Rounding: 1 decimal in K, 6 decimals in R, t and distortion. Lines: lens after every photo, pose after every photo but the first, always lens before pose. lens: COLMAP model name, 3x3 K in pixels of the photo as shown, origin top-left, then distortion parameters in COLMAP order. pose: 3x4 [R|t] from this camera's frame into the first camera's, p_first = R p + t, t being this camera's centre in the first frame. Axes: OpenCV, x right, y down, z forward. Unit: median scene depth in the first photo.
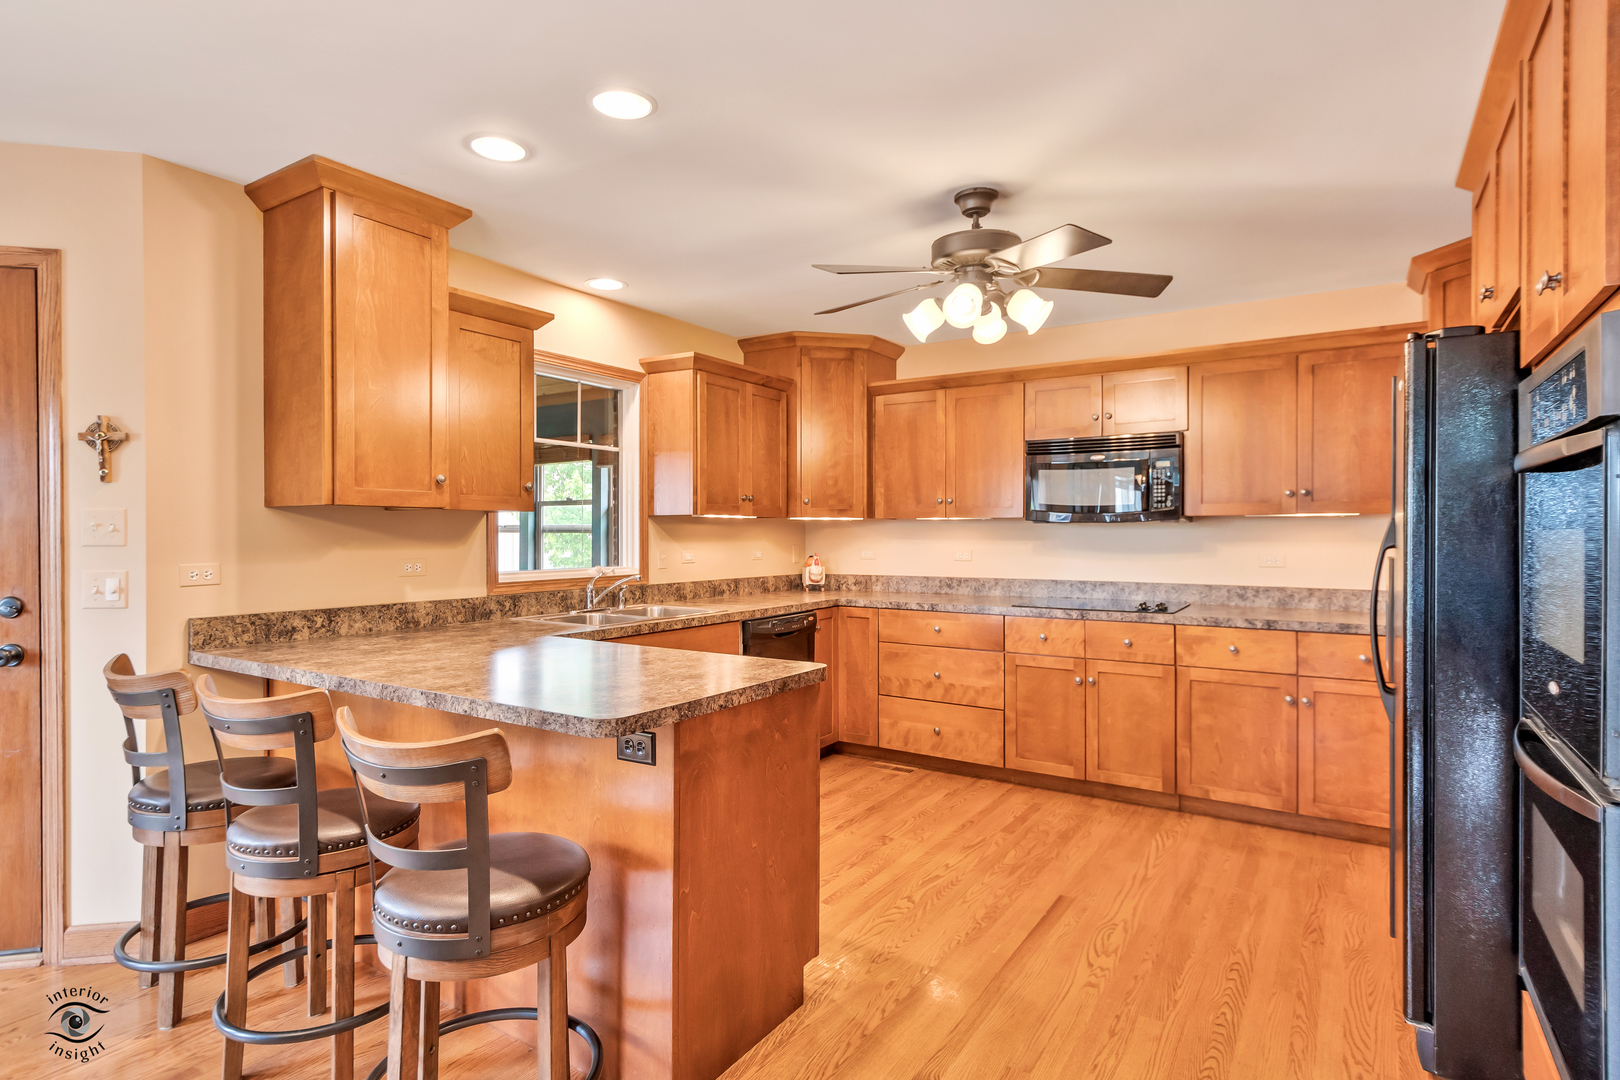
lens RADIAL K [[848.4, 0, 811.8], [0, 848.4, 540.5], [0, 0, 1]] dist [0.006236, 0.000521]
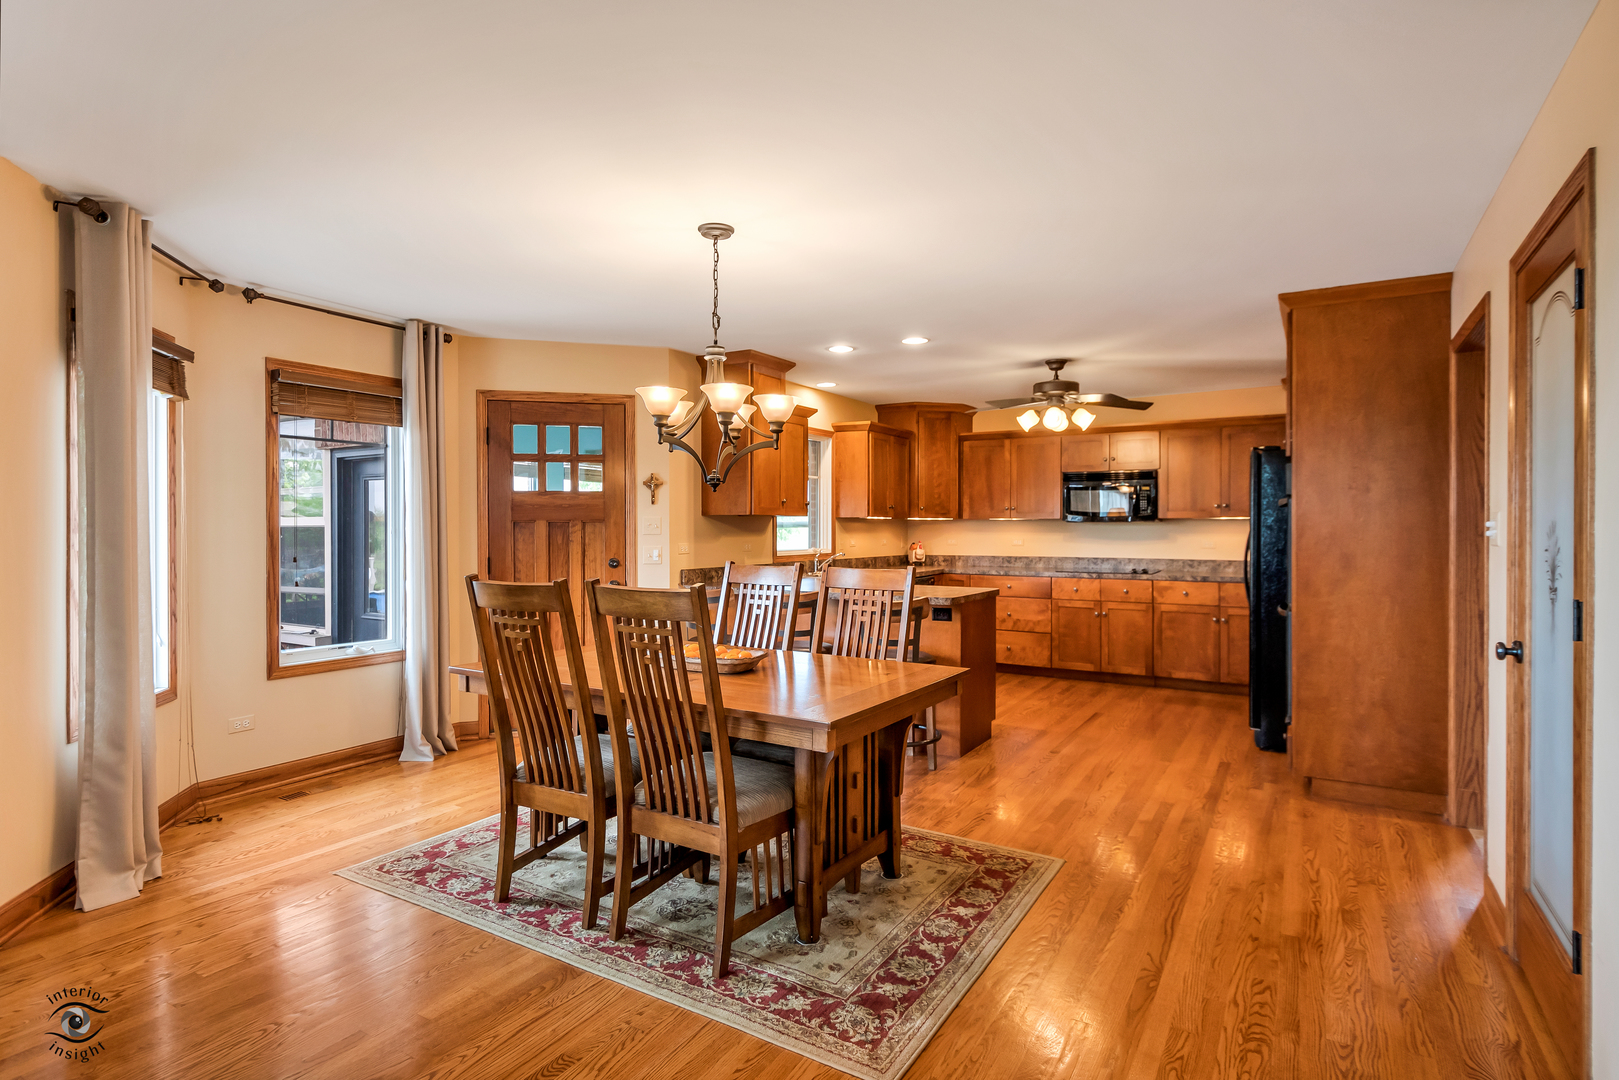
lens RADIAL K [[847.9, 0, 798.2], [0, 847.9, 534.8], [0, 0, 1]] dist [0.006236, 0.000521]
pose [[0.999846, -0.000013, 0.017573, -0.317974], [0.000001, 1.000000, 0.000671, 0.003339], [-0.017573, -0.000670, 0.999845, -0.702637]]
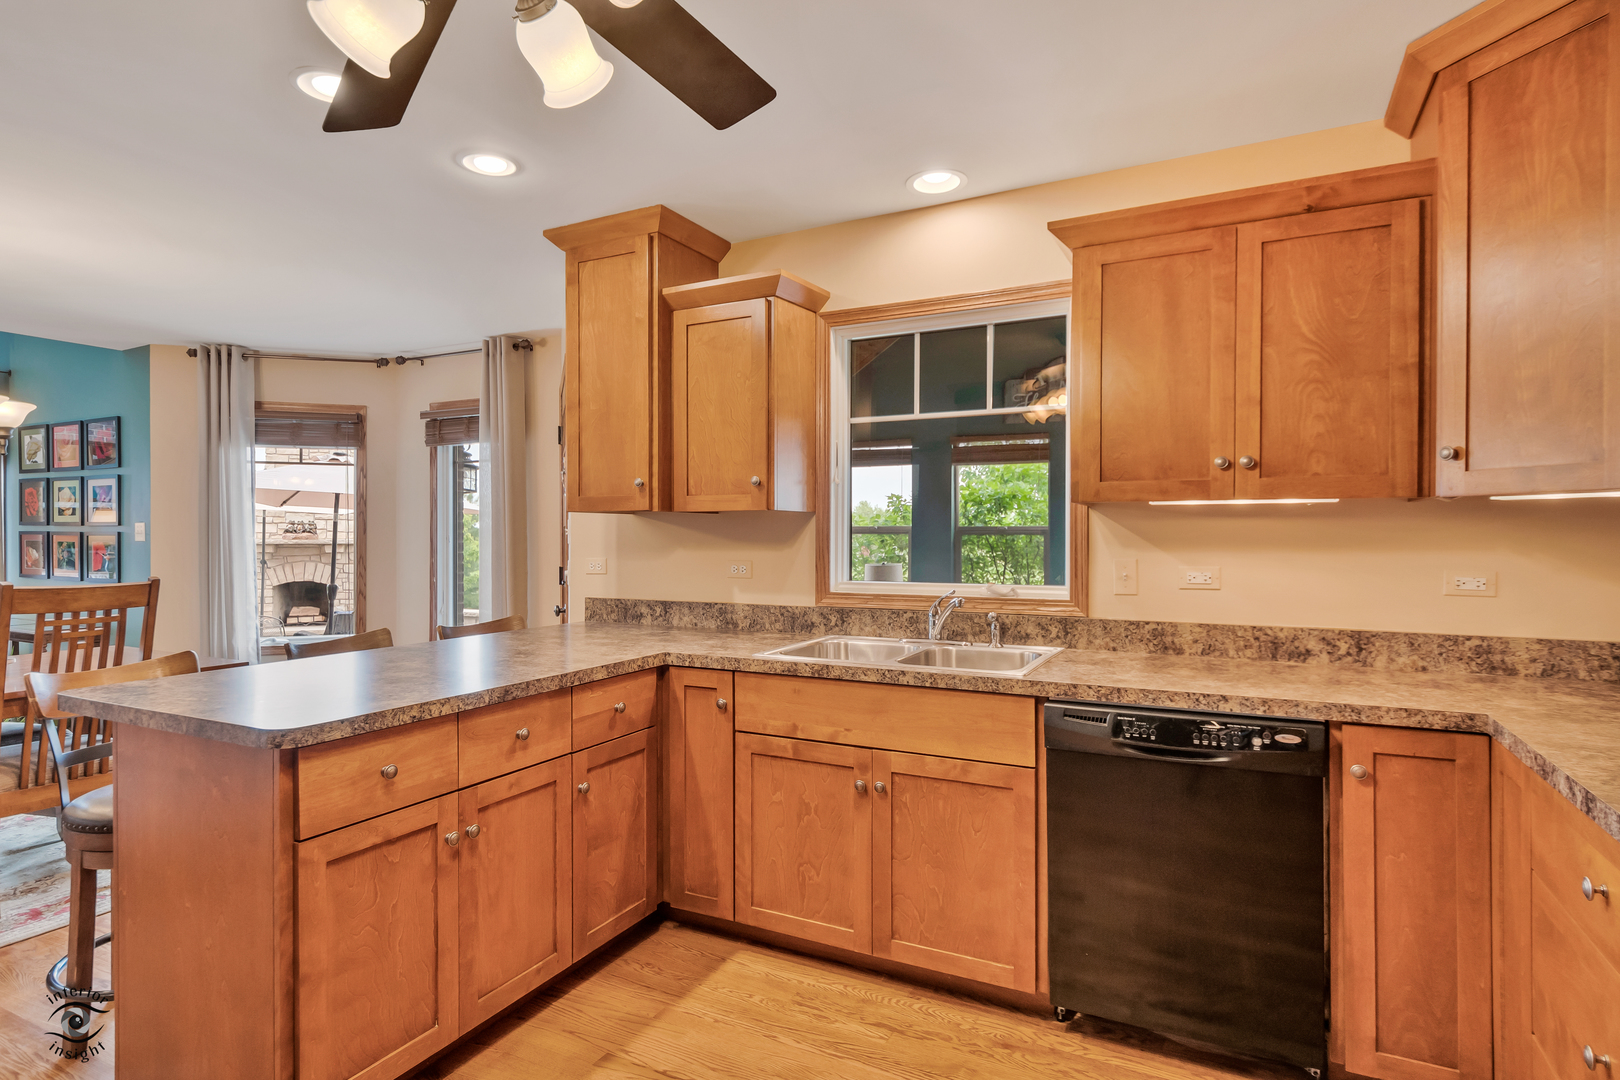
lens RADIAL K [[848.4, 0, 801.5], [0, 848.4, 541.5], [0, 0, 1]] dist [0.006236, 0.000521]
pose [[0.080946, -0.003644, -0.996712, 0.443621], [-0.012763, 0.999908, -0.004692, 0.001611], [0.996637, 0.013101, 0.080892, 0.808076]]
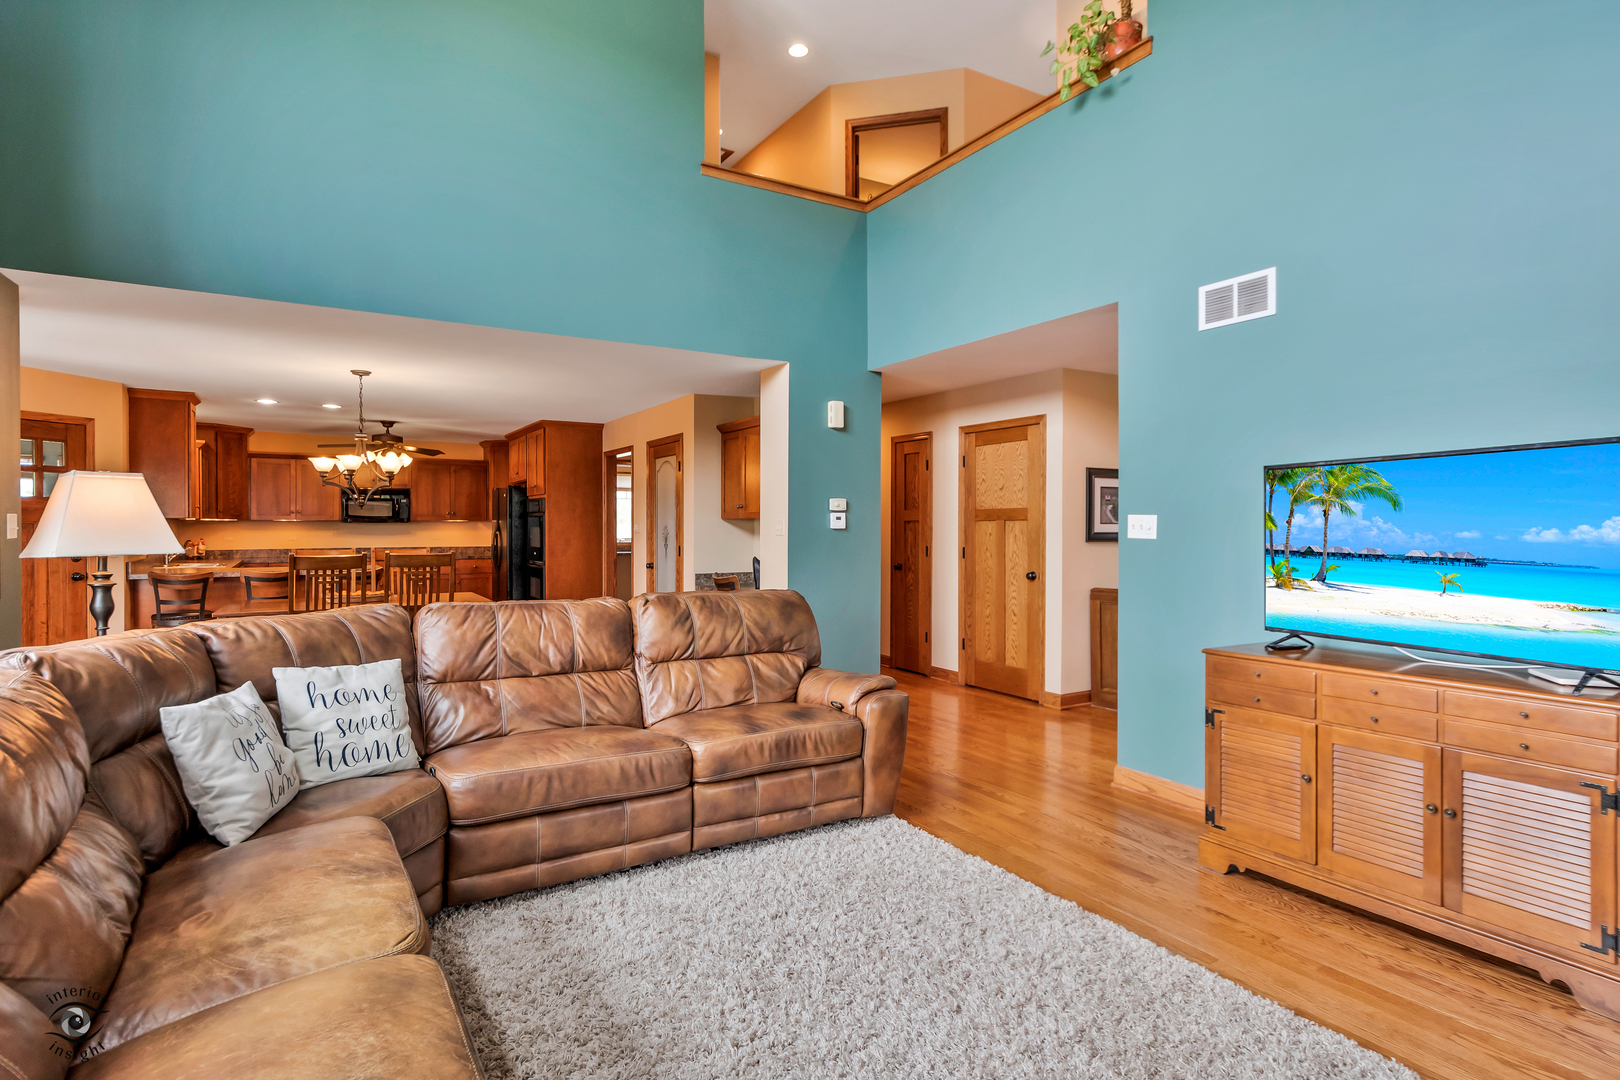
lens RADIAL K [[848.4, 0, 810.0], [0, 848.4, 533.2], [0, 0, 1]] dist [0.006236, 0.000521]
pose [[0.447291, -0.008936, 0.894344, -1.370002], [0.006293, 0.999957, 0.006844, 0.001403], [-0.894366, 0.002567, 0.447328, -1.296058]]
